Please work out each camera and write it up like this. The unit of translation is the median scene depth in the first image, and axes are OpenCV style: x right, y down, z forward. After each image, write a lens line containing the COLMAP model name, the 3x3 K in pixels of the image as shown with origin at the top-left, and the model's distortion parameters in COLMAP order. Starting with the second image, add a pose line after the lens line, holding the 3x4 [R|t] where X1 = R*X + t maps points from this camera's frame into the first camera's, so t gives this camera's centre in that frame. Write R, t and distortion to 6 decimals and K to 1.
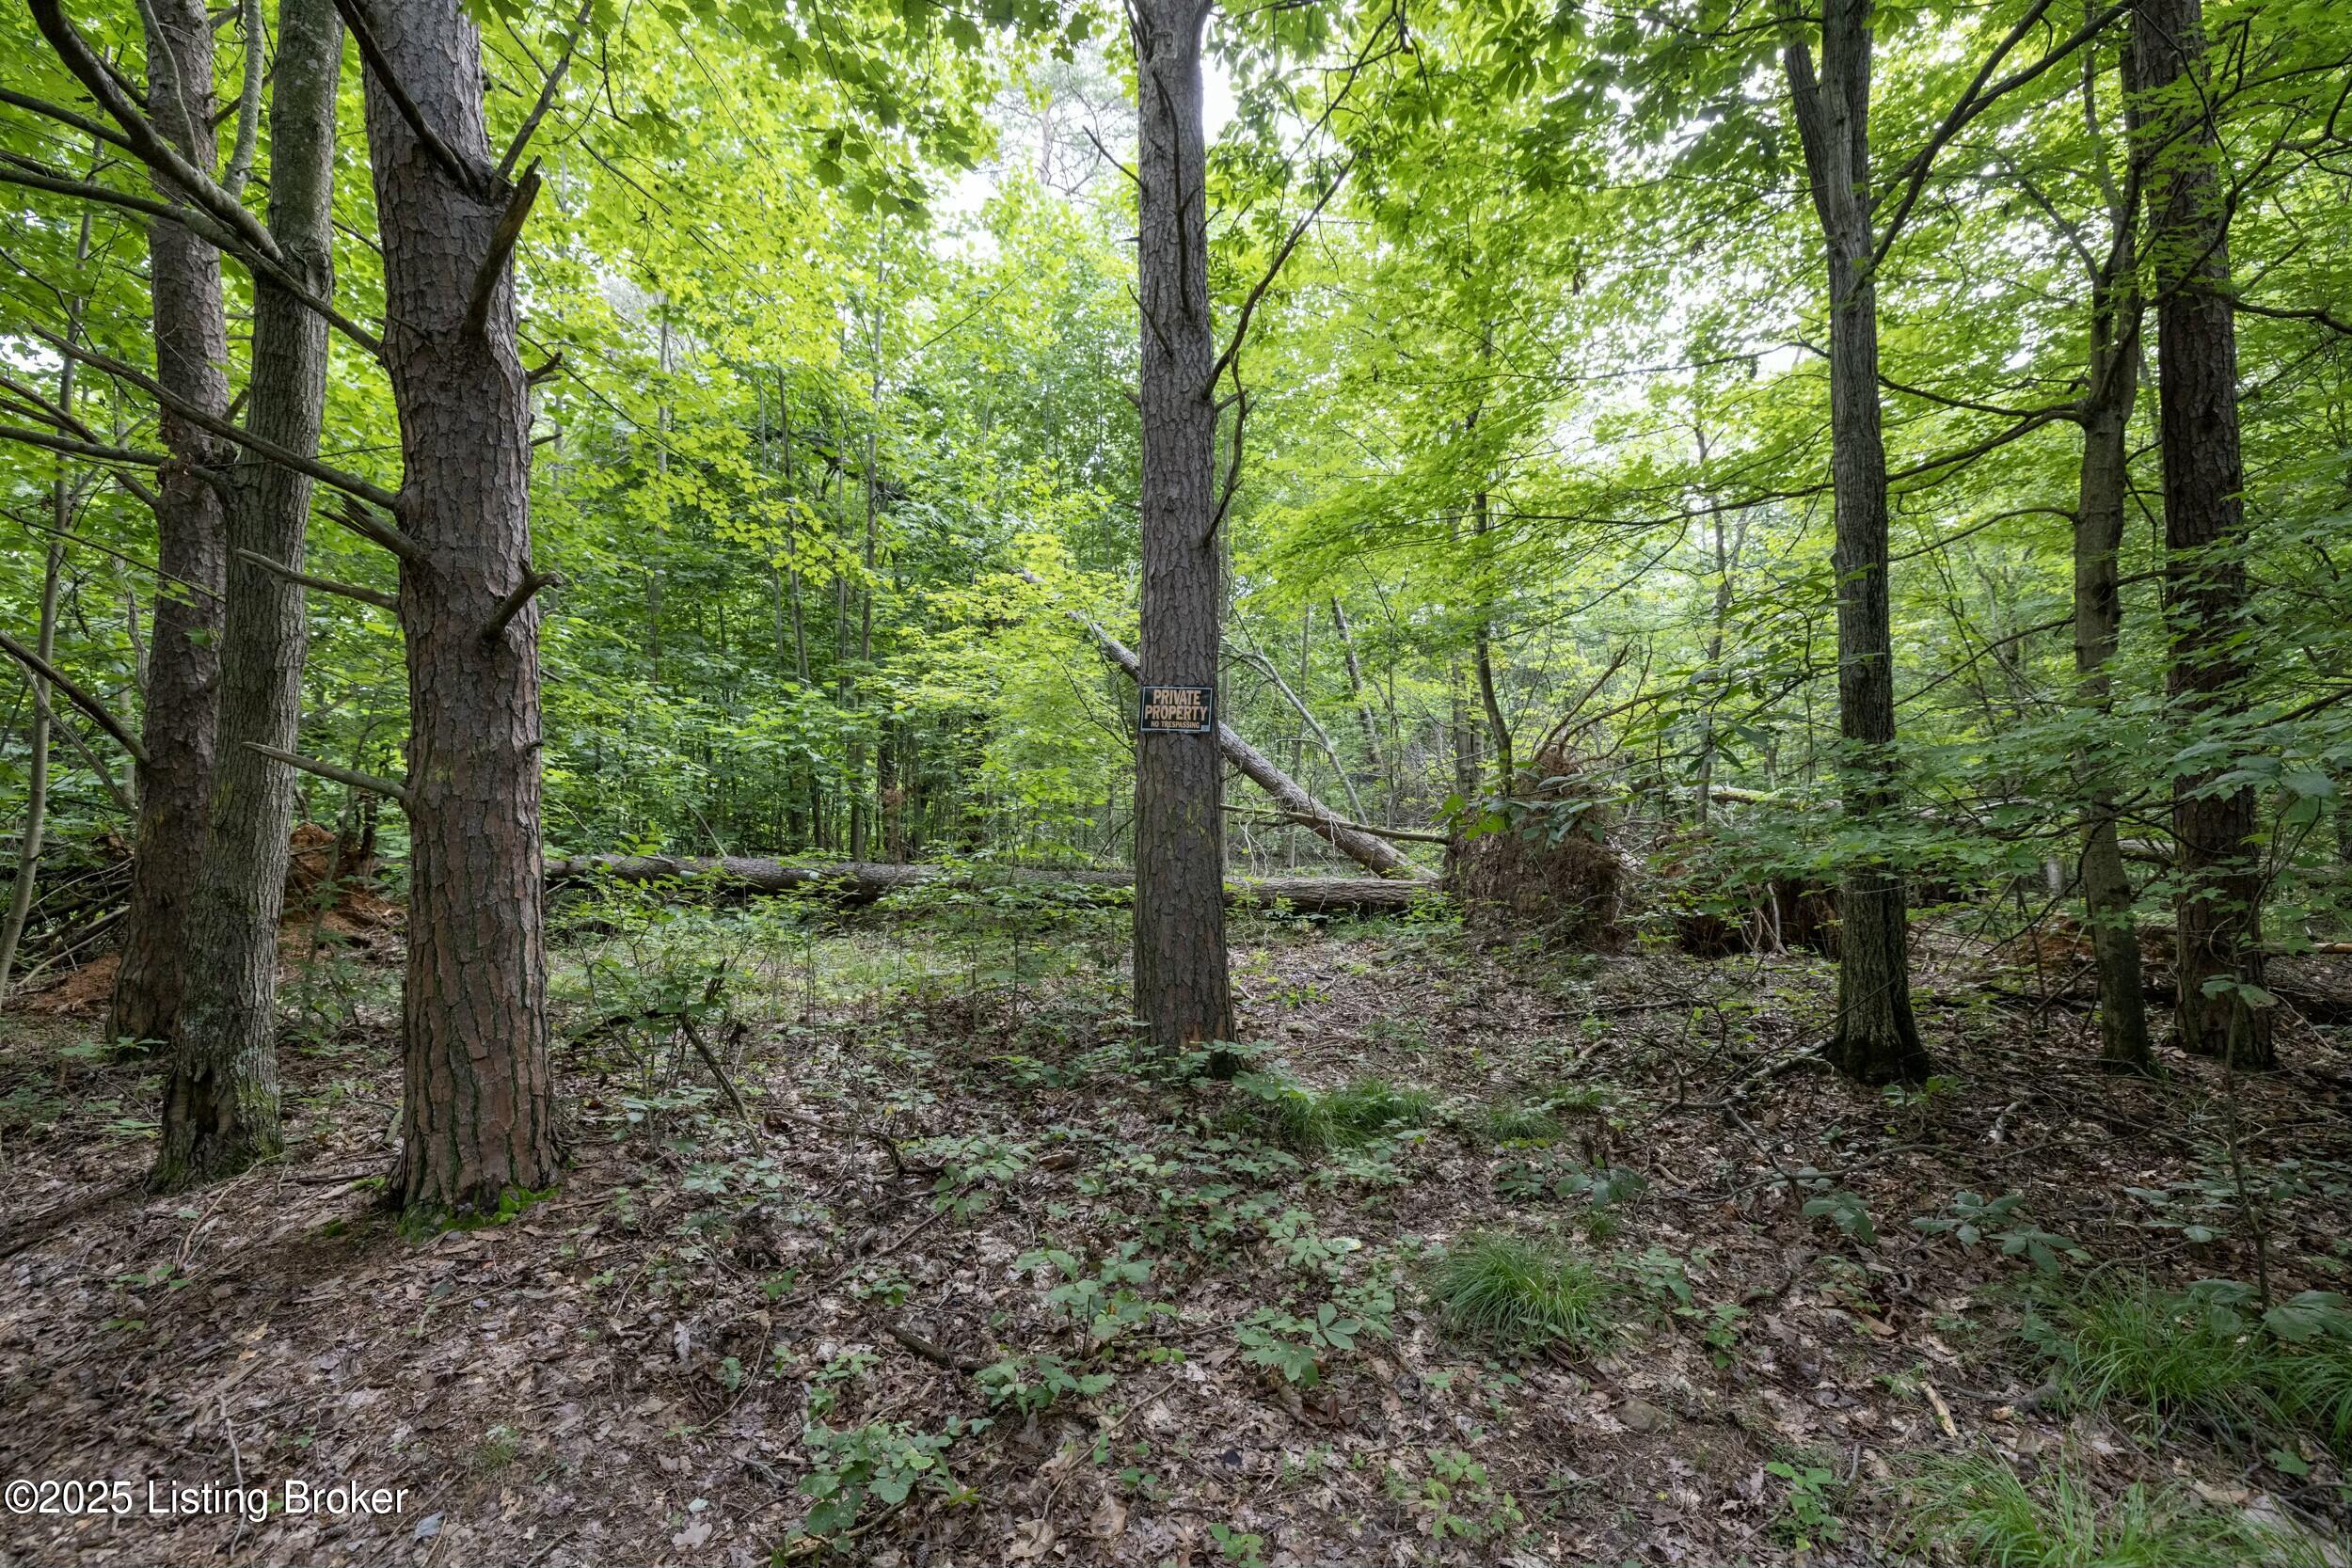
lens RADIAL K [[984.3, 0, 1173.2], [0, 984.3, 786.6], [0, 0, 1]] dist [0.003377, 0.000014]
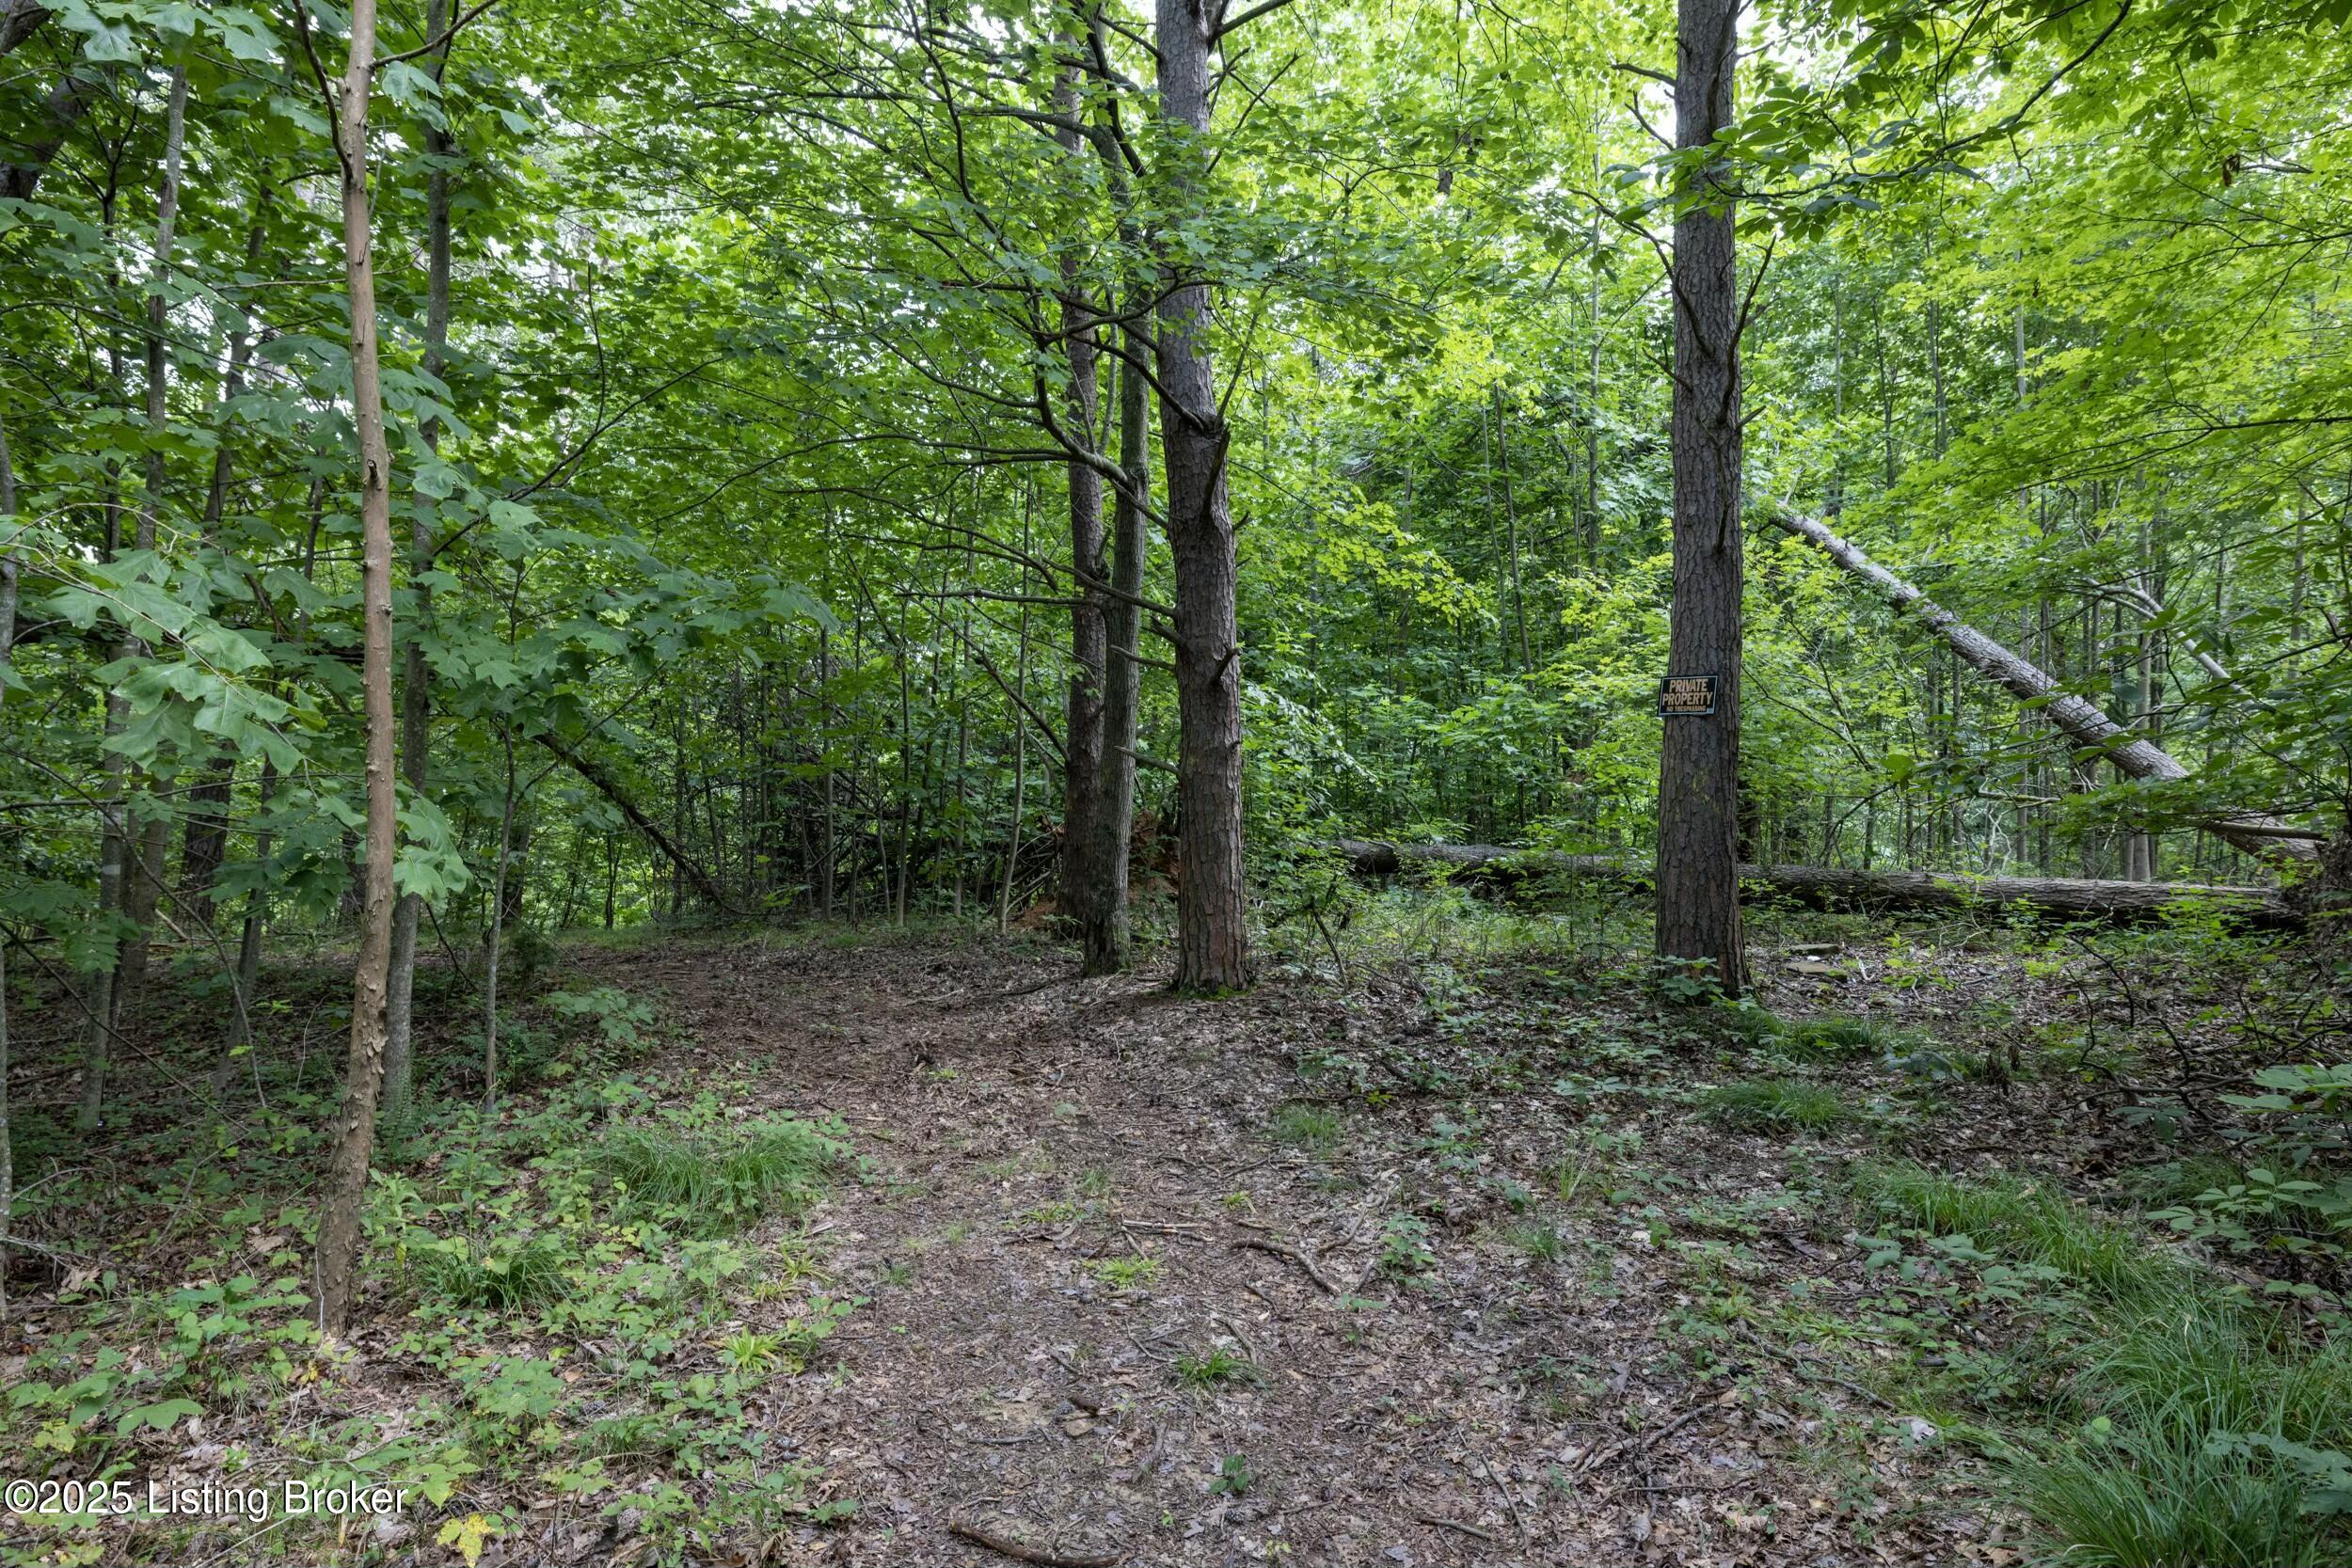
lens RADIAL K [[1354.2, 0, 1175.8], [0, 1354.2, 786.1], [0, 0, 1]] dist [-0.000879, -0.000031]
pose [[0.764836, -0.012799, -0.644098, 0.786649], [0.009710, 0.999918, -0.008339, 0.050599], [0.644152, 0.000123, 0.764898, -0.870963]]
